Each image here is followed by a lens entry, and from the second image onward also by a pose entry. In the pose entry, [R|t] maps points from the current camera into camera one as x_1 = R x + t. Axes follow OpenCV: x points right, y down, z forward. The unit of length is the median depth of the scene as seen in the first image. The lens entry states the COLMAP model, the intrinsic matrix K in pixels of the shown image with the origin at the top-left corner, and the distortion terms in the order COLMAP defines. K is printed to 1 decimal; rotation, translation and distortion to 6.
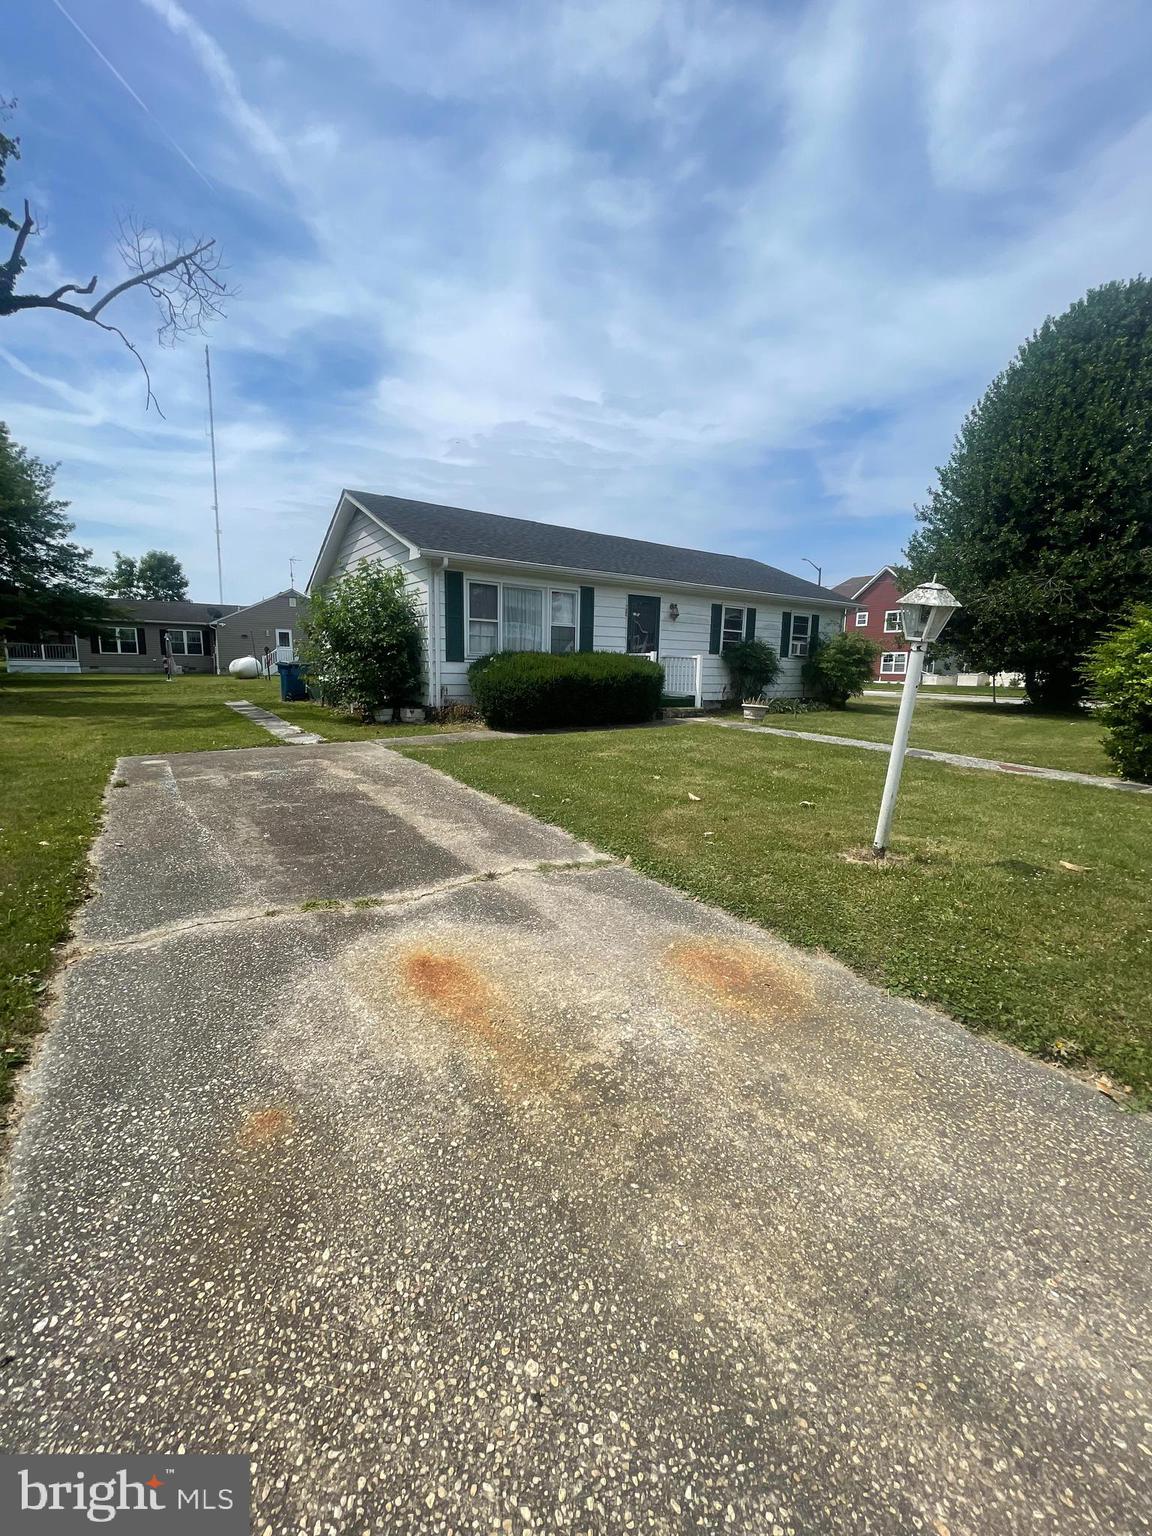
lens RADIAL K [[616.9, 0, 567.6], [0, 616.9, 763.4], [0, 0, 1]] dist [-0.002097, 0.000652]
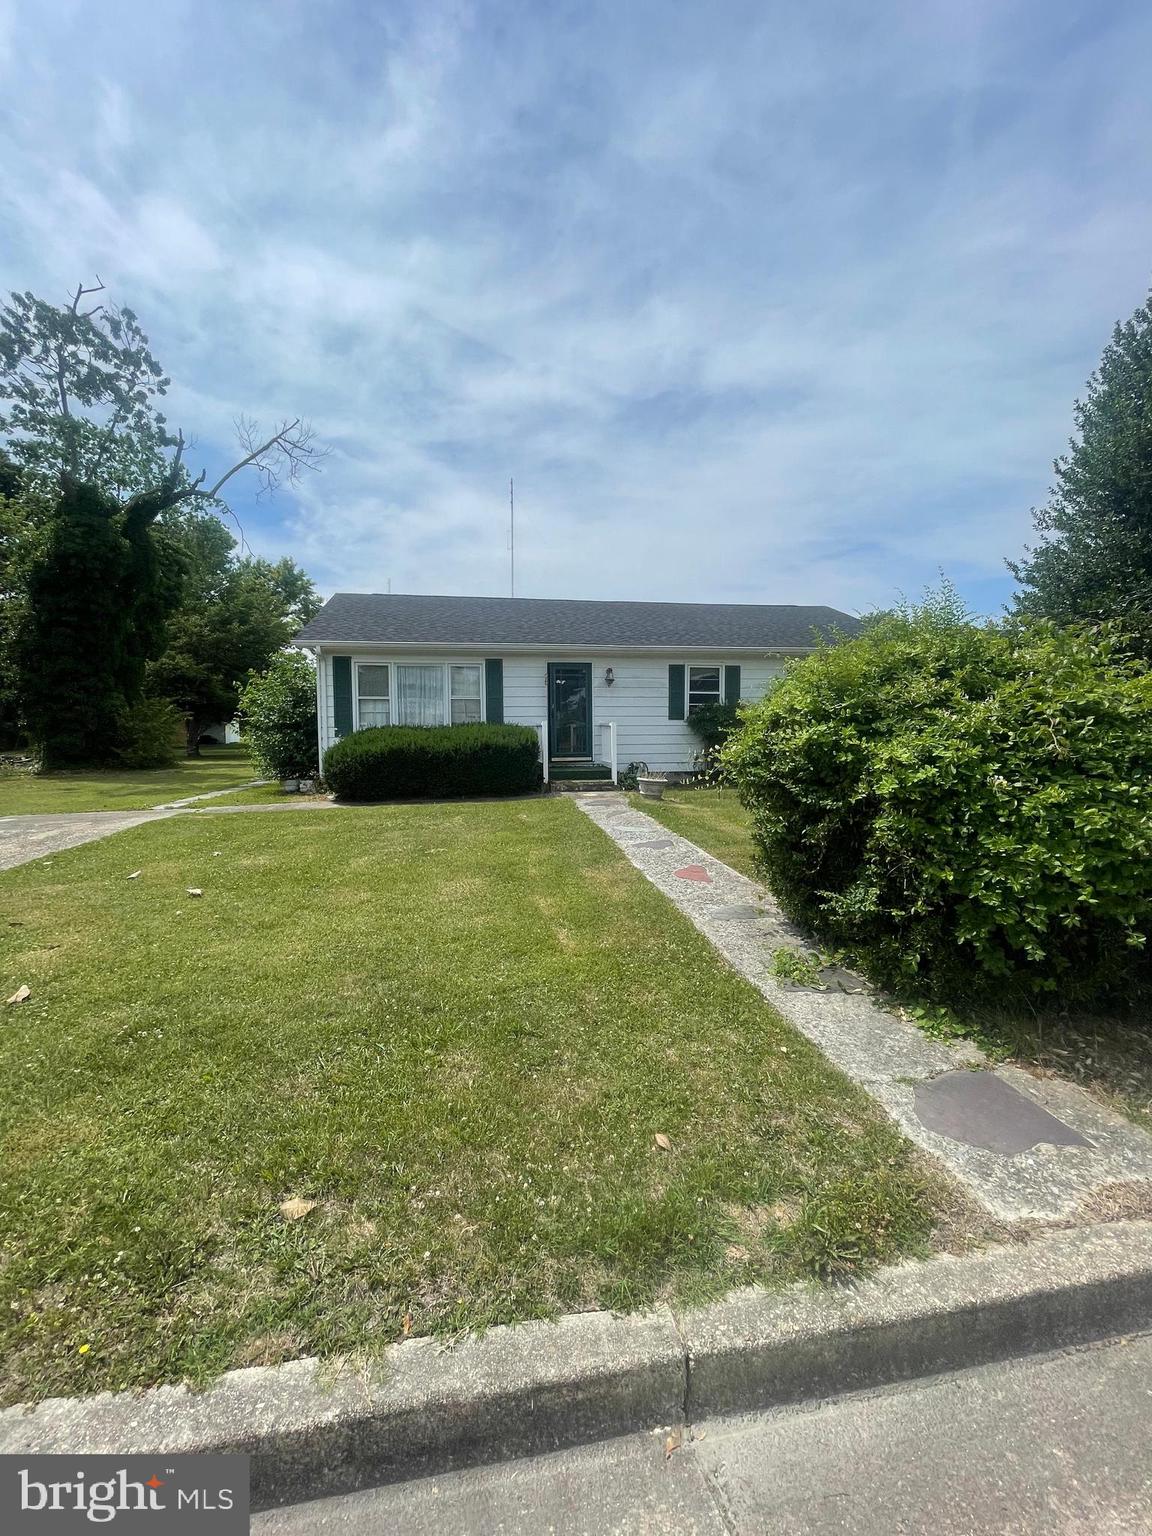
lens RADIAL K [[616.9, 0, 569.4], [0, 616.9, 771.5], [0, 0, 1]] dist [-0.002097, 0.000652]
pose [[0.900000, 0.001638, -0.435887, 0.545012], [-0.044753, 0.995056, -0.088665, -0.020828], [0.433587, 0.099306, 0.895623, 0.165885]]
